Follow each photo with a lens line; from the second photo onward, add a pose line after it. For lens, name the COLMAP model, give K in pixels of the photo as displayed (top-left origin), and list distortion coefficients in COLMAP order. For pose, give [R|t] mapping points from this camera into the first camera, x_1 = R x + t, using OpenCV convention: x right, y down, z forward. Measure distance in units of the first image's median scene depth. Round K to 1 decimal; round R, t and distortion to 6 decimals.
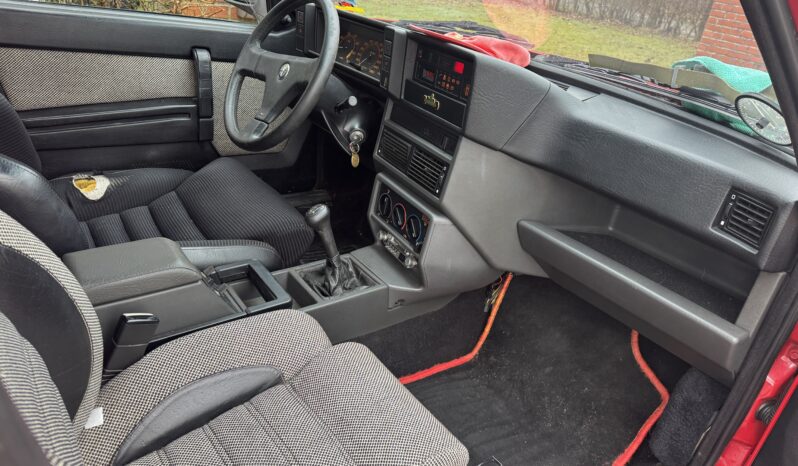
lens RADIAL K [[516.0, 0, 399.0], [0, 516.0, 233.0], [0, 0, 1]] dist [0.000275, -0.000191]
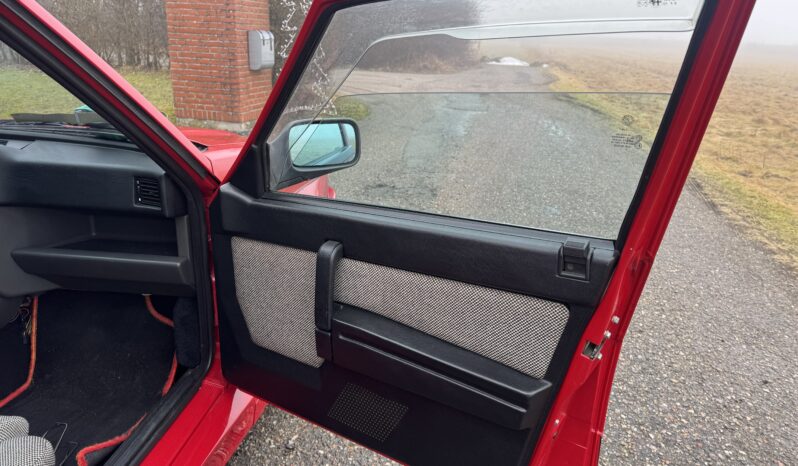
lens RADIAL K [[584.1, 0, 399.0], [0, 584.1, 233.0], [0, 0, 1]] dist [0.006571, 0.002431]
pose [[0.693409, -0.333733, 0.638597, -0.003527], [0.389571, 0.919208, 0.057373, 0.213565], [-0.606150, 0.208997, 0.767400, -0.636868]]
